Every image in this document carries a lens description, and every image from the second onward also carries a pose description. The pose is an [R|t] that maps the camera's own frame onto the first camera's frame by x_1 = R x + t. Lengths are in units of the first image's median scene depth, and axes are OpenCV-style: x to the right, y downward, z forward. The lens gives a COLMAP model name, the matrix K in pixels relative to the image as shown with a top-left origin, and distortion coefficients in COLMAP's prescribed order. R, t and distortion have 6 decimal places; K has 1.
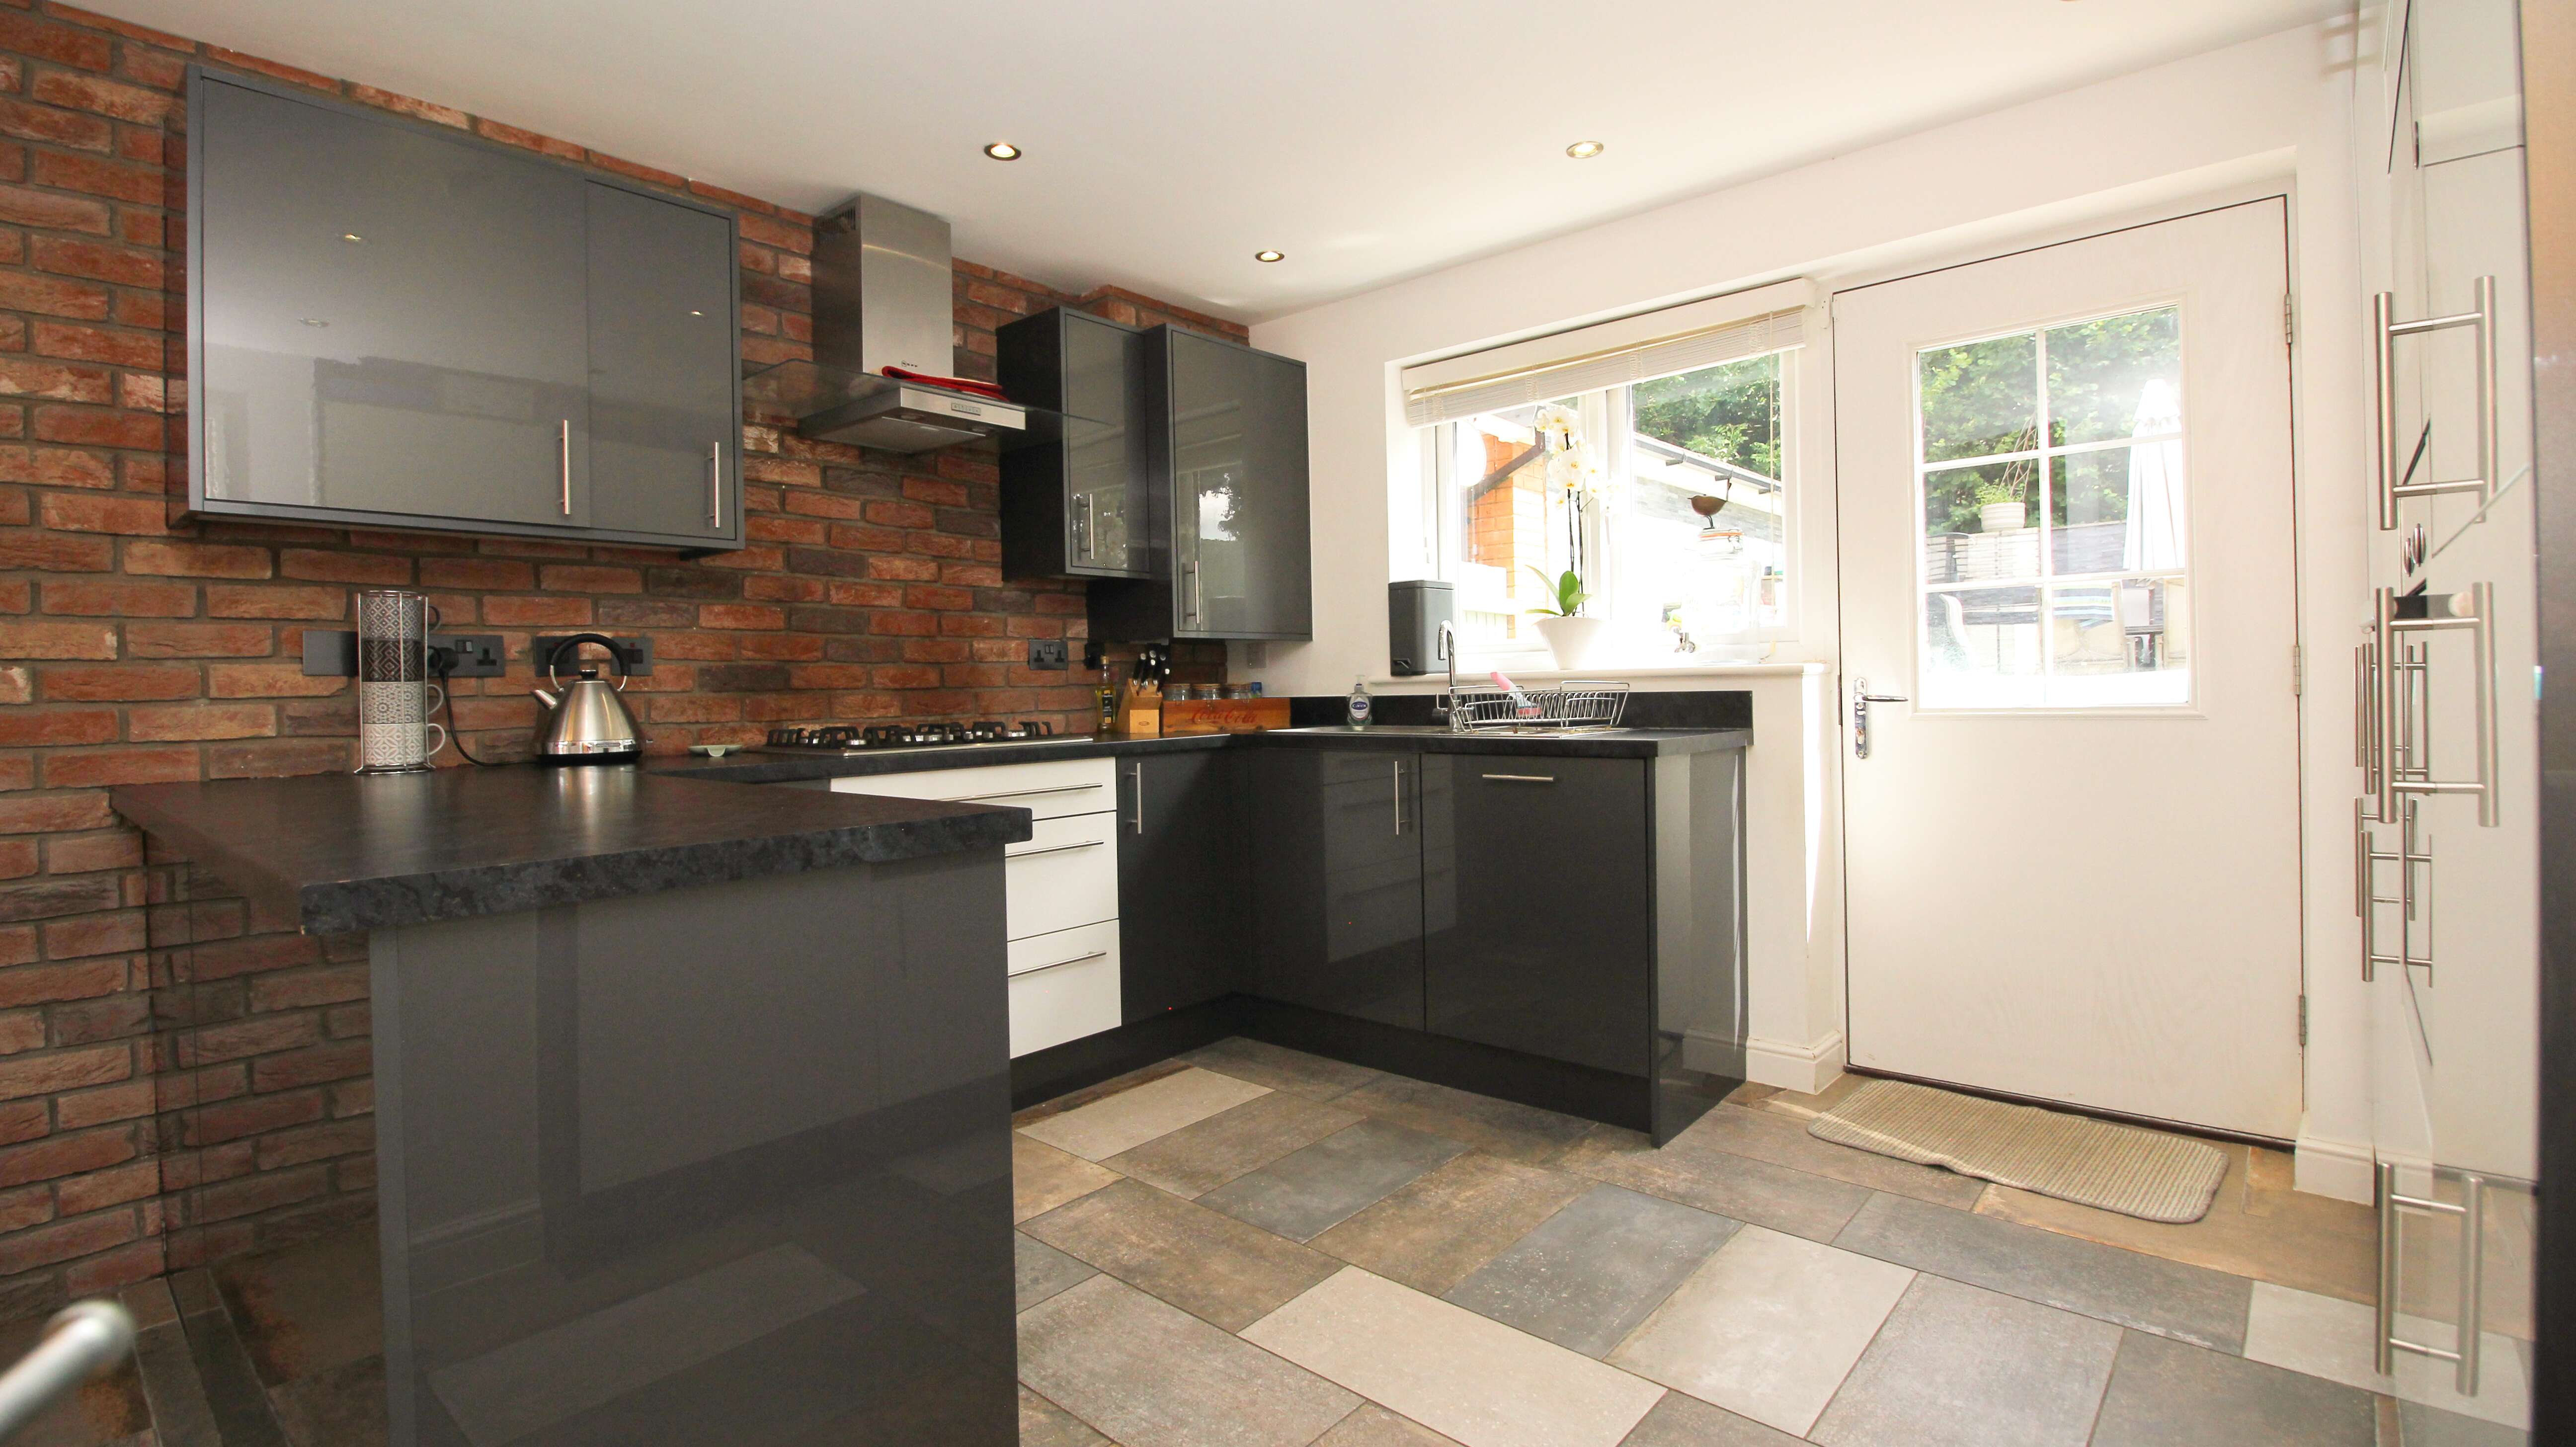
lens RADIAL K [[1171.9, 0, 1278.1], [0, 1171.9, 702.8], [0, 0, 1]] dist [0.000442, -0.013716]
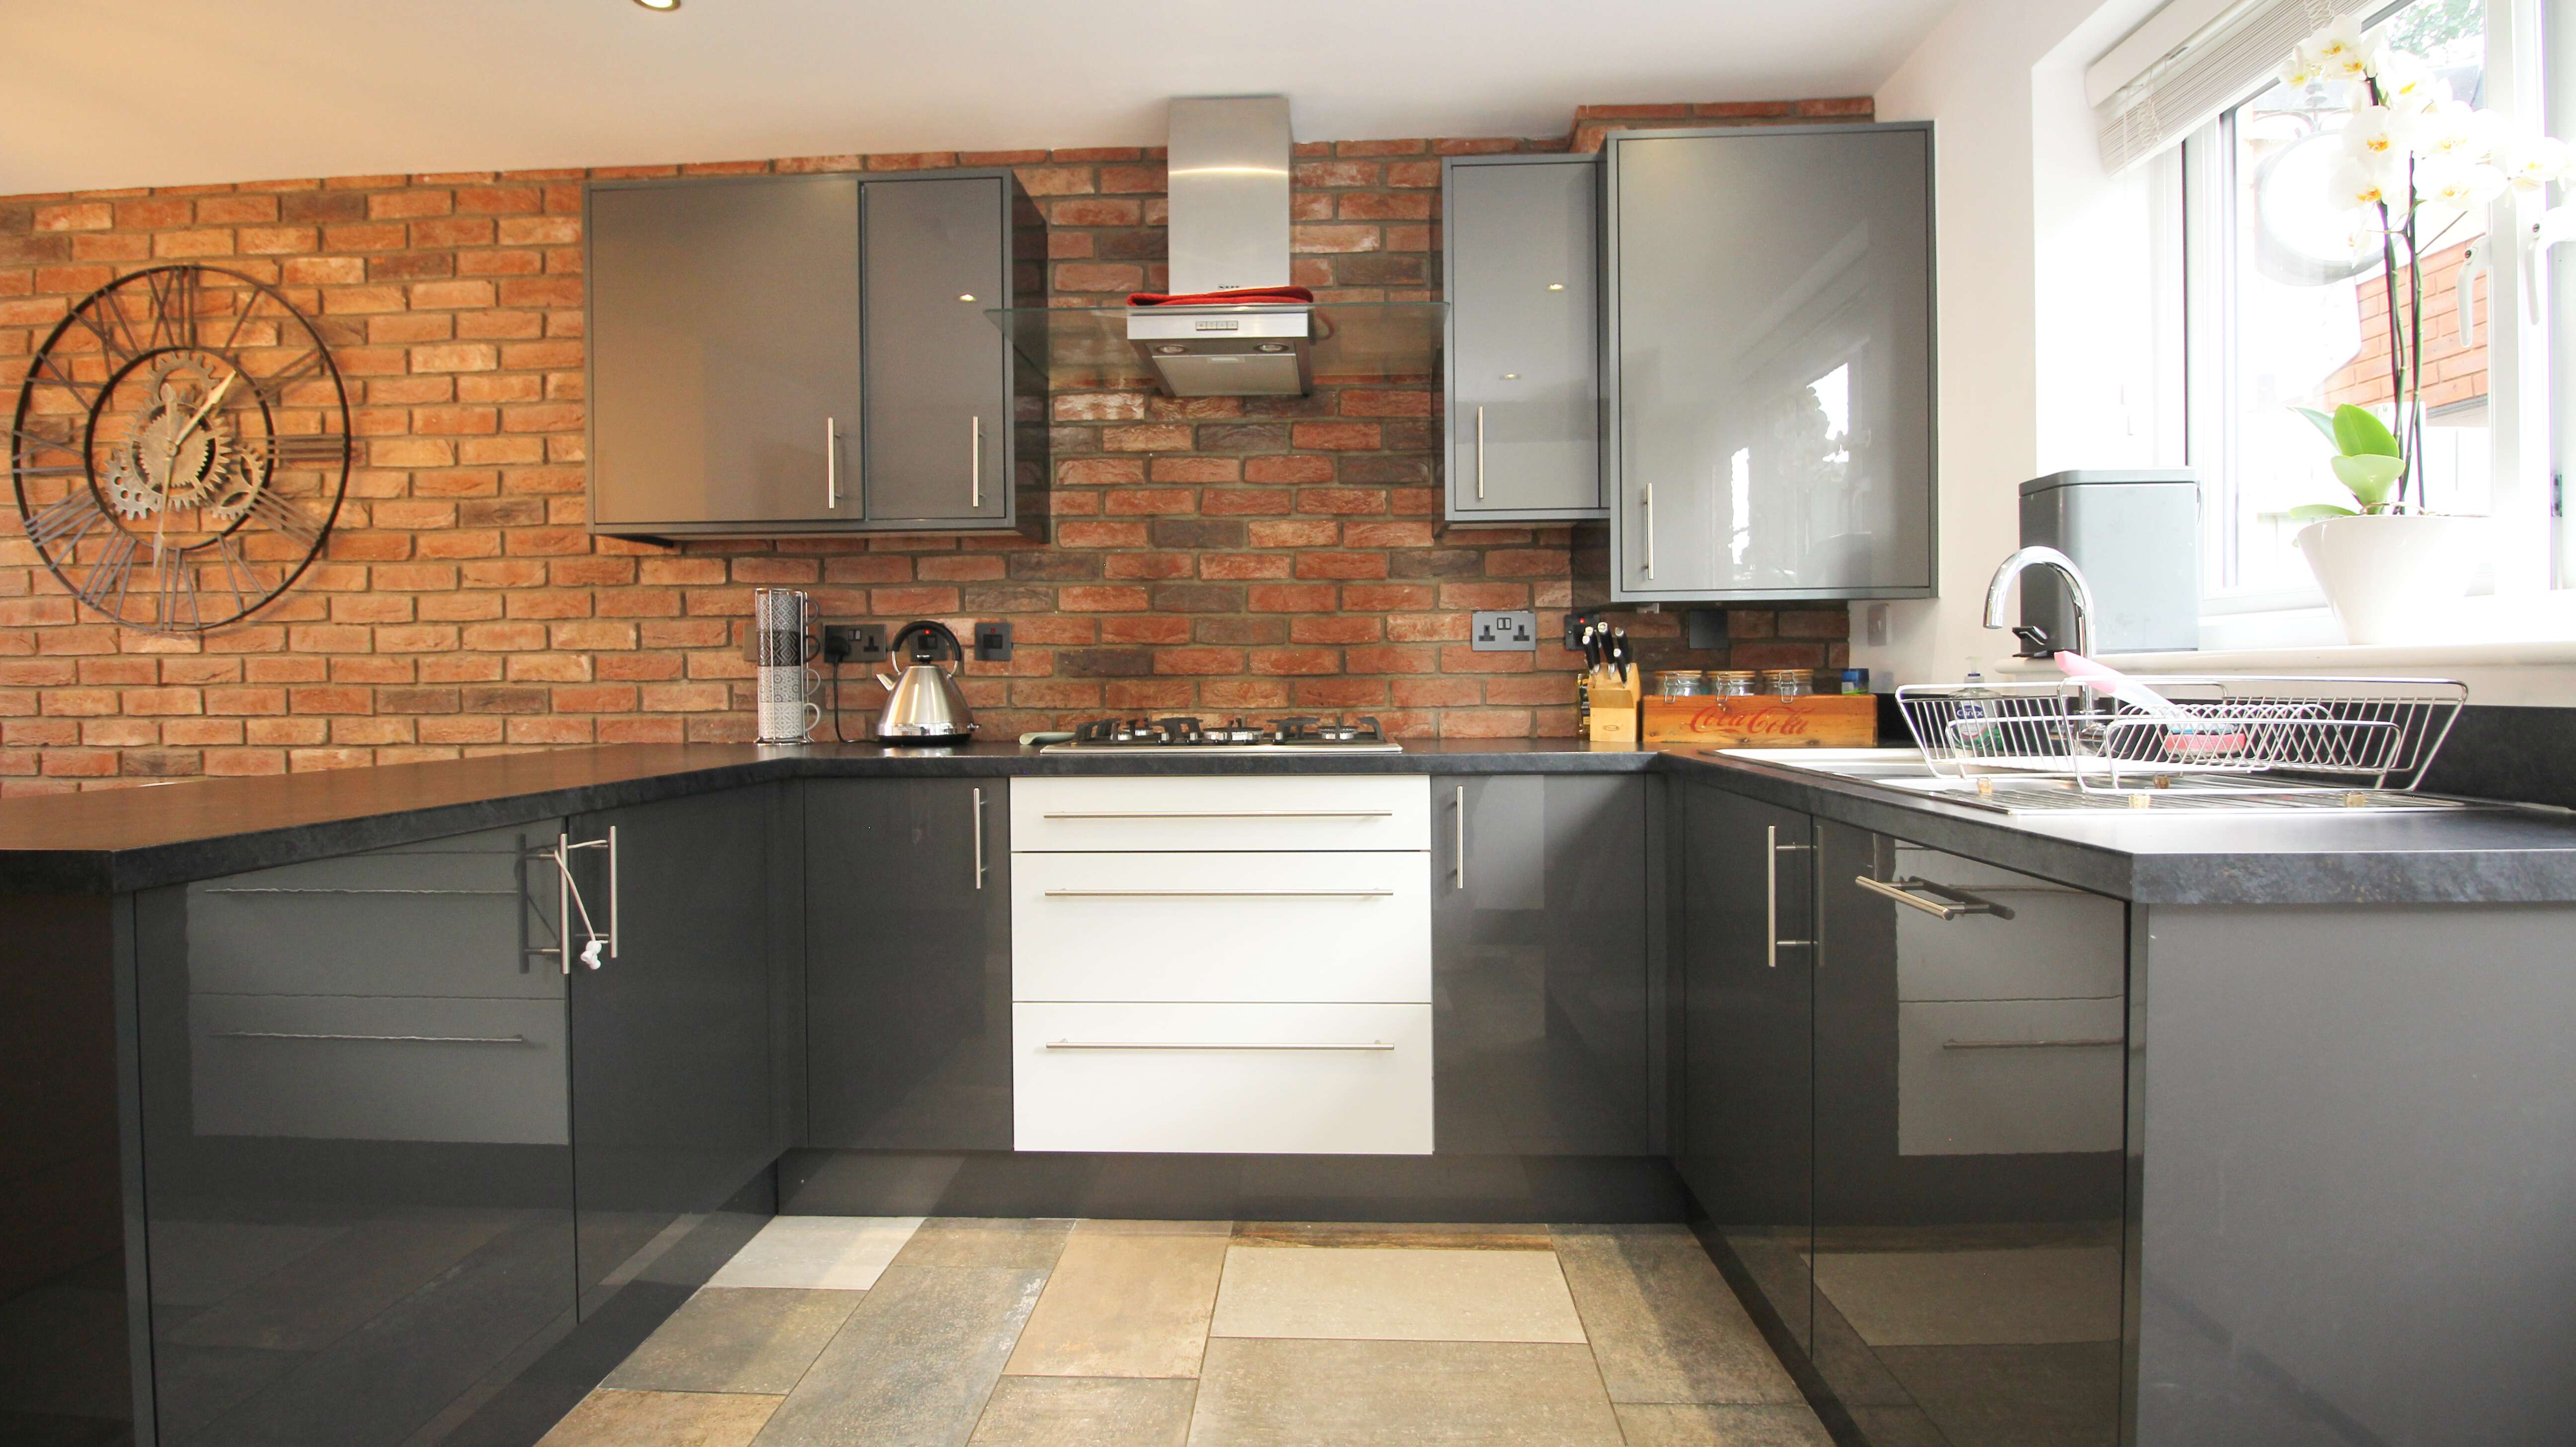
lens RADIAL K [[1171.9, 0, 1278.1], [0, 1171.9, 702.8], [0, 0, 1]] dist [0.000442, -0.013716]
pose [[0.631058, 0.028519, -0.775211, 0.401628], [-0.014938, 0.999585, 0.024614, -0.015498], [0.775591, -0.003953, 0.631223, 0.554895]]
